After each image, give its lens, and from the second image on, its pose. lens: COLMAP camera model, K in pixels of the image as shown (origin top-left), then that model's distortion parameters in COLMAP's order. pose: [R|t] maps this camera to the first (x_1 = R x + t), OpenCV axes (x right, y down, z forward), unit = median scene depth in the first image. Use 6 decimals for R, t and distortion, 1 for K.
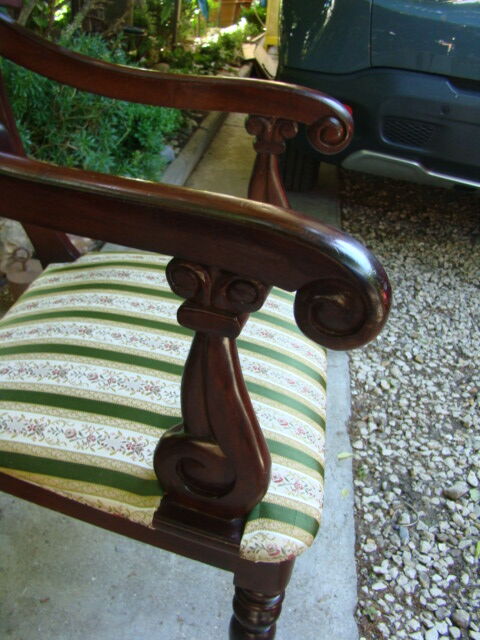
lens RADIAL K [[598.8, 0, 232.3], [0, 598.8, 324.0], [0, 0, 1]] dist [-0.182486, 0.134230]
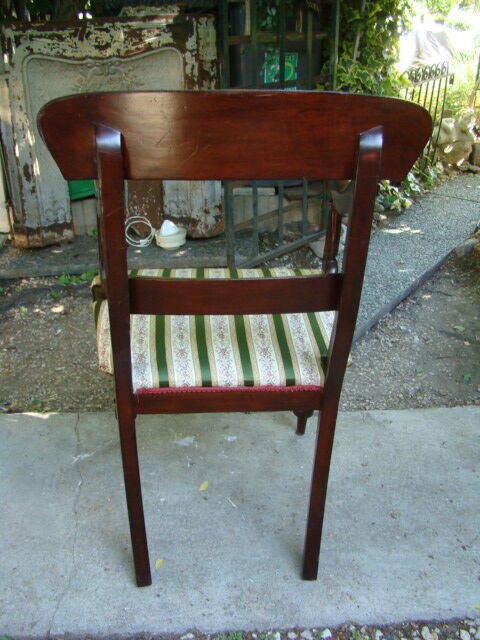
lens RADIAL K [[598.8, 0, 232.3], [0, 598.8, 324.0], [0, 0, 1]] dist [-0.182486, 0.134230]
pose [[0.193661, 0.391251, -0.899676, 0.861252], [-0.534300, 0.811171, 0.237751, -0.115256], [0.822811, 0.434654, 0.366138, 0.112756]]
